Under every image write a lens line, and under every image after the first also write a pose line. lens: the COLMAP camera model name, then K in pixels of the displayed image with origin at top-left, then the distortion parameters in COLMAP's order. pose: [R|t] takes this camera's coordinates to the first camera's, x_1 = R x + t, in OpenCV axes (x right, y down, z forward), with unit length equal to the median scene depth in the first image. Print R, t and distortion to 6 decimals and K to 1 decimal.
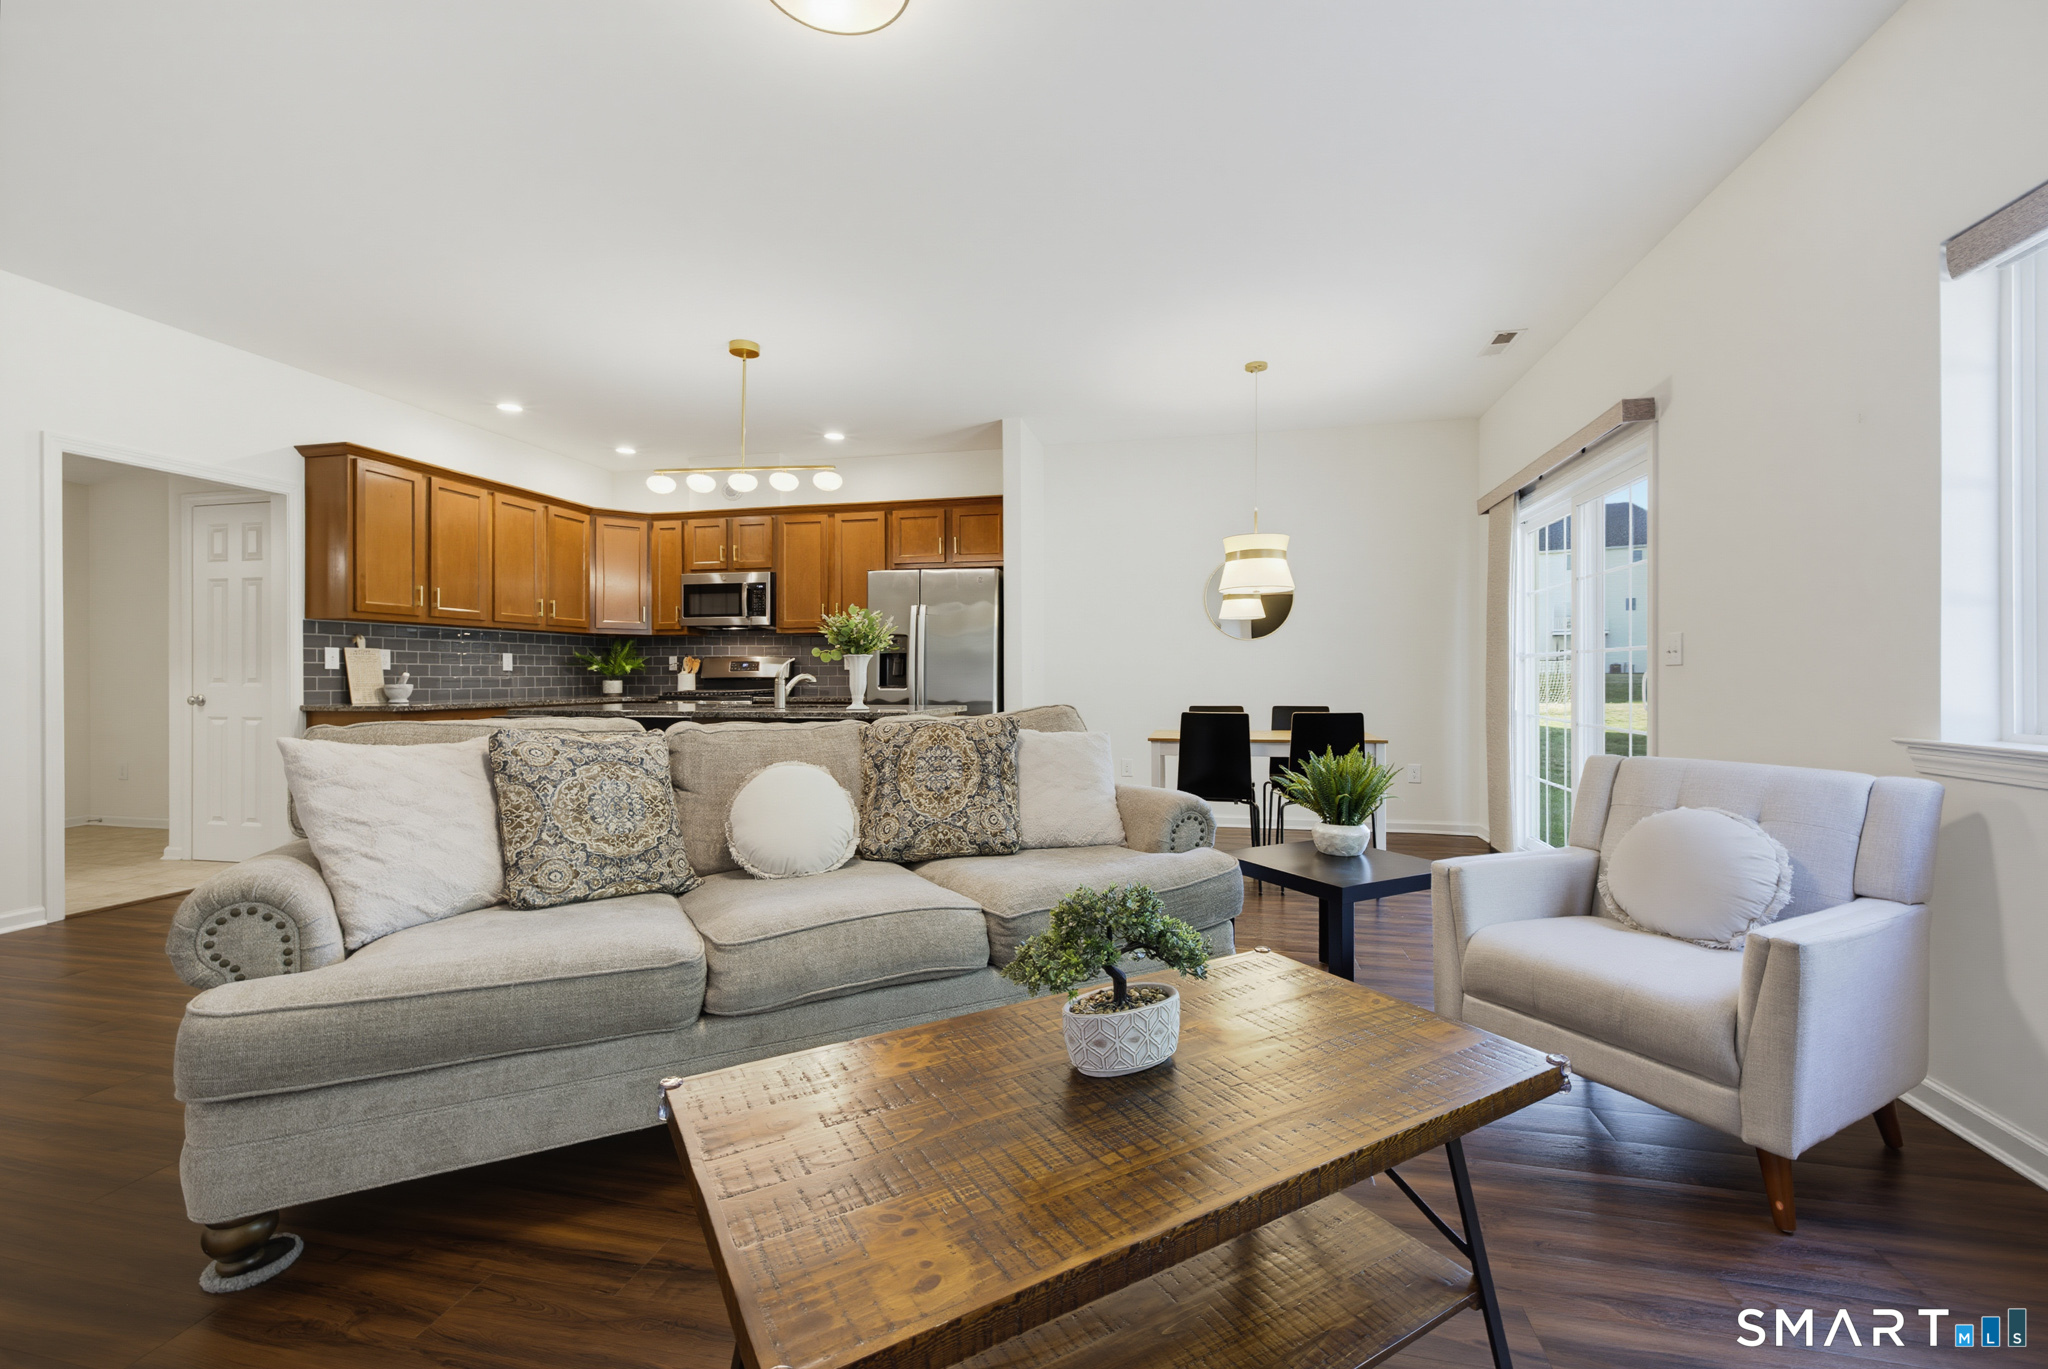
lens RADIAL K [[857.2, 0, 1014.6], [0, 857.2, 680.6], [0, 0, 1]] dist [0.005758, -0.001850]
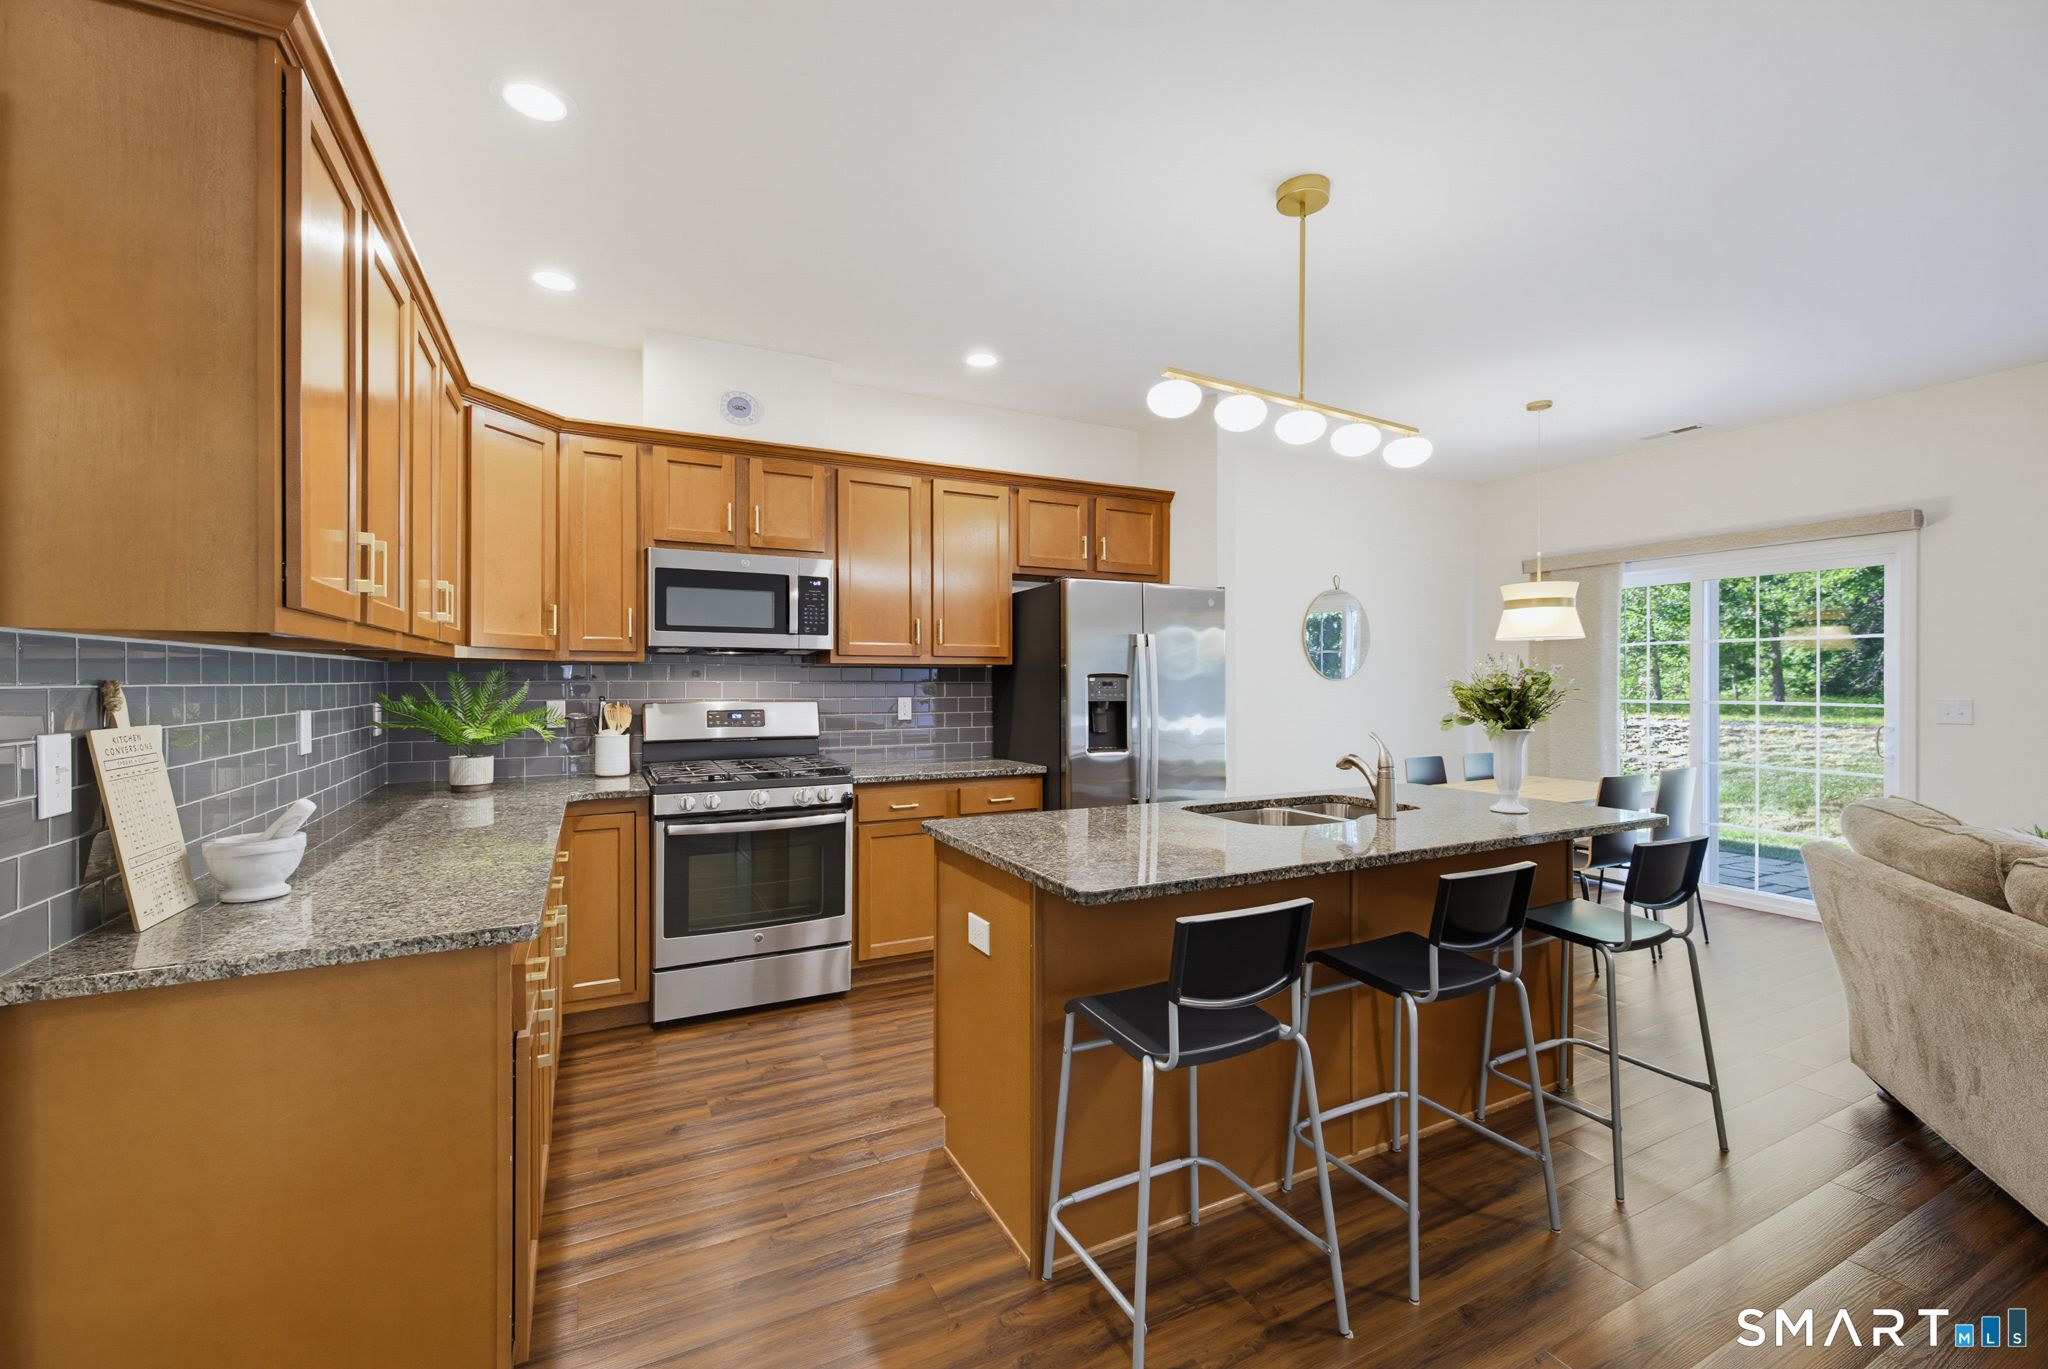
lens RADIAL K [[857.2, 0, 1029.7], [0, 857.2, 683.8], [0, 0, 1]] dist [0.005758, -0.001850]
pose [[0.763911, -0.001512, 0.645320, -0.563292], [0.003692, 0.999991, -0.002027, -0.039957], [-0.645312, 0.003931, 0.763909, 0.460948]]
